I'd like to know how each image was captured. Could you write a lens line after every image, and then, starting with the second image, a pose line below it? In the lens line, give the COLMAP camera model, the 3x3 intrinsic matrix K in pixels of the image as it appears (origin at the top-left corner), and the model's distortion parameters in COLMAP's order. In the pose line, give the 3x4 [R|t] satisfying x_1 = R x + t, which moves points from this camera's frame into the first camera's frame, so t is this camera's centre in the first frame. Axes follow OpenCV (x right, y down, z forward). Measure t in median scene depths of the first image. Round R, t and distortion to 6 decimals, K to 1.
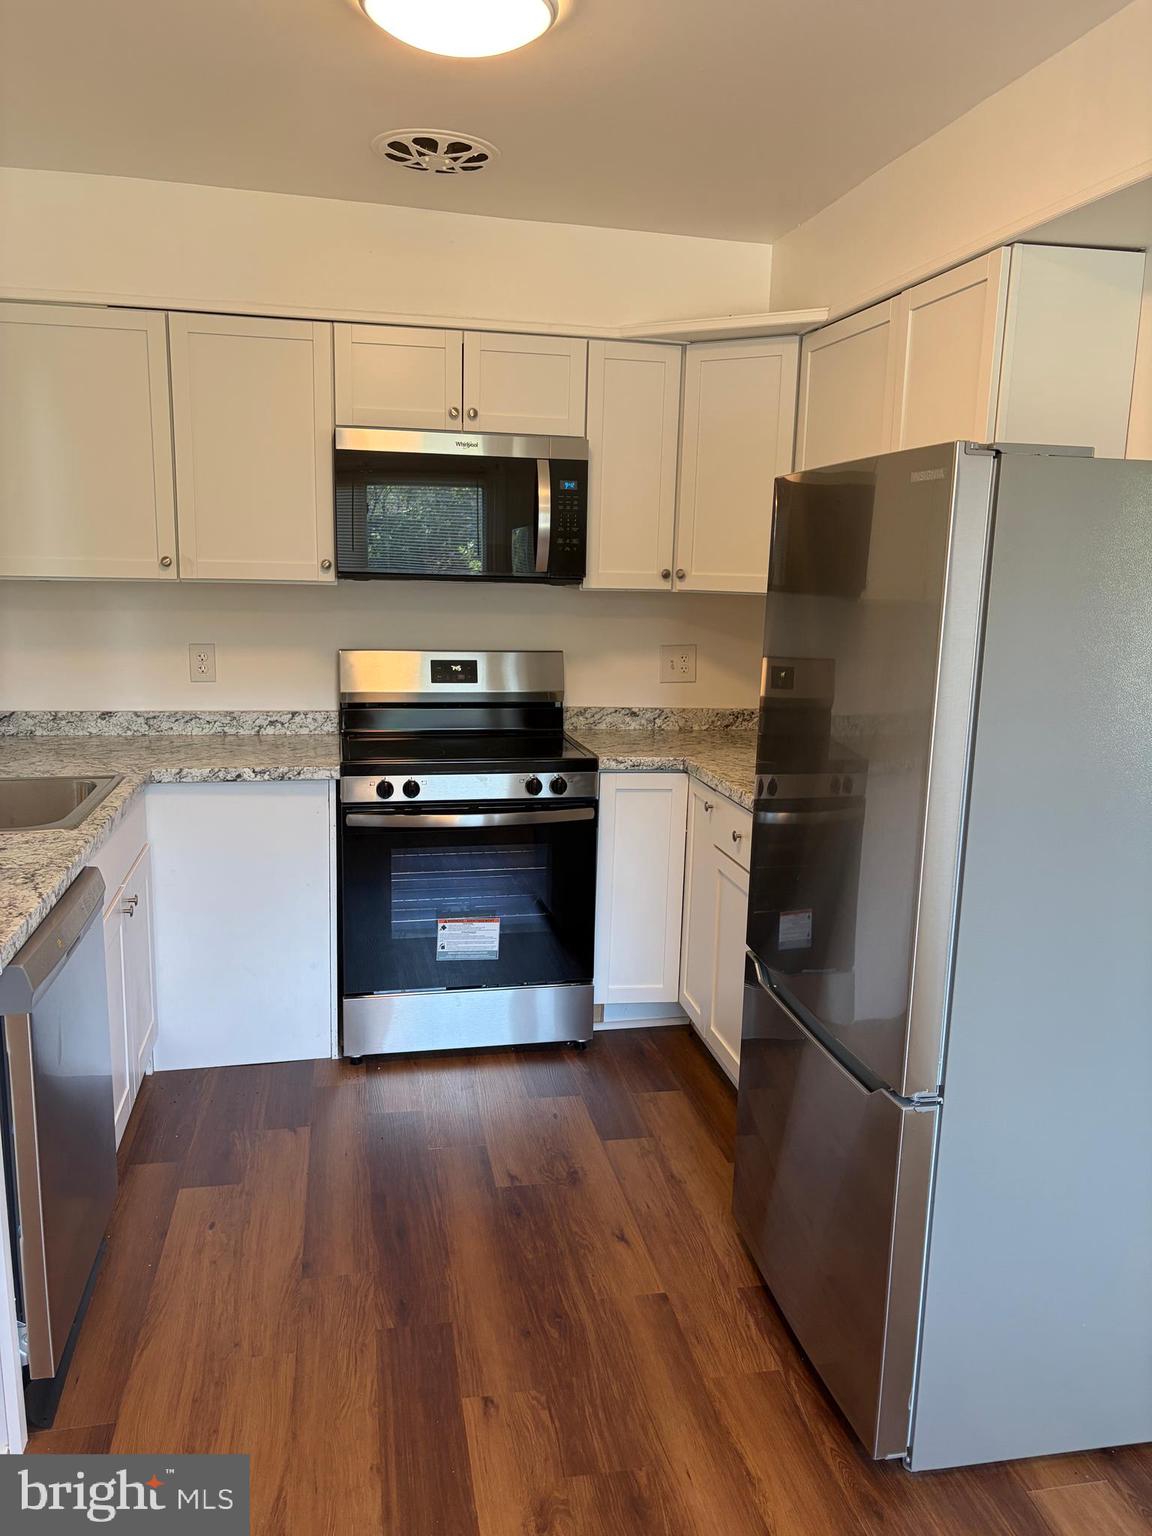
lens RADIAL K [[1160.3, 0, 576.0], [0, 1160.3, 768.0], [0, 0, 1]] dist [0.048396, -0.056809]
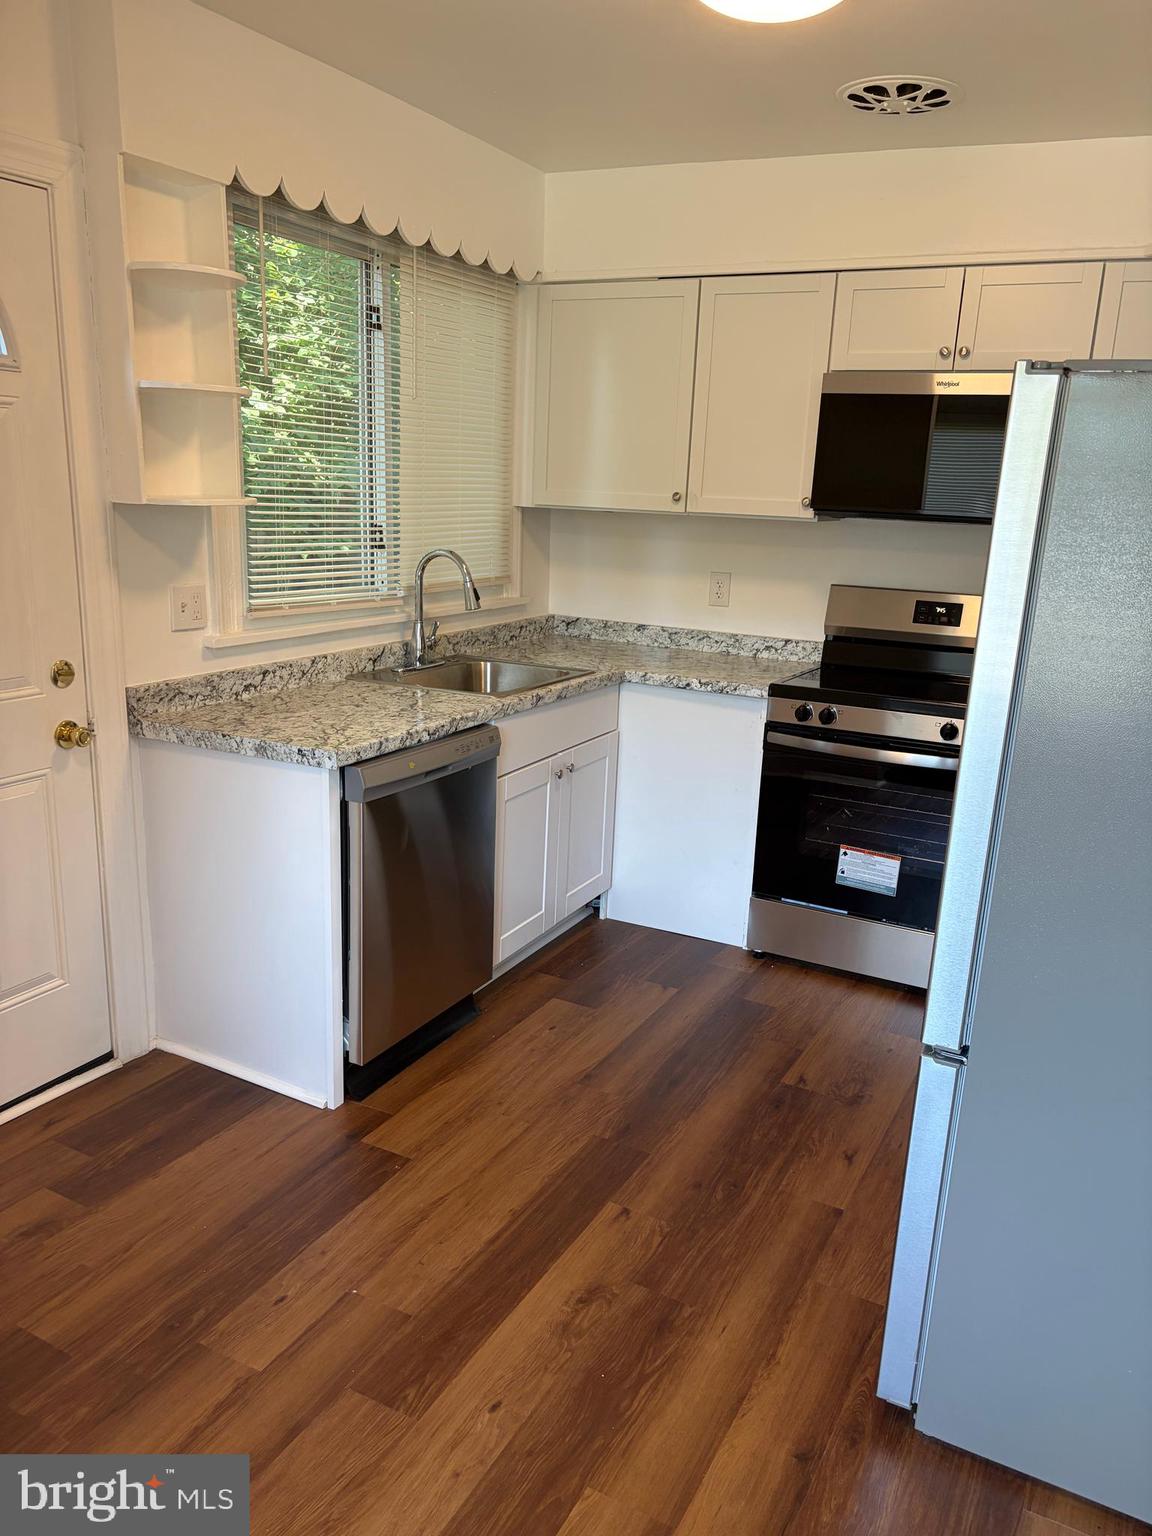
lens RADIAL K [[1157.1, 0, 576.0], [0, 1157.1, 768.0], [0, 0, 1]] dist [0.024009, -0.008364]
pose [[0.780689, 0.160894, -0.603852, 0.327455], [-0.137335, 0.986838, 0.085386, 0.005605], [0.609642, 0.016270, 0.792510, 0.024917]]
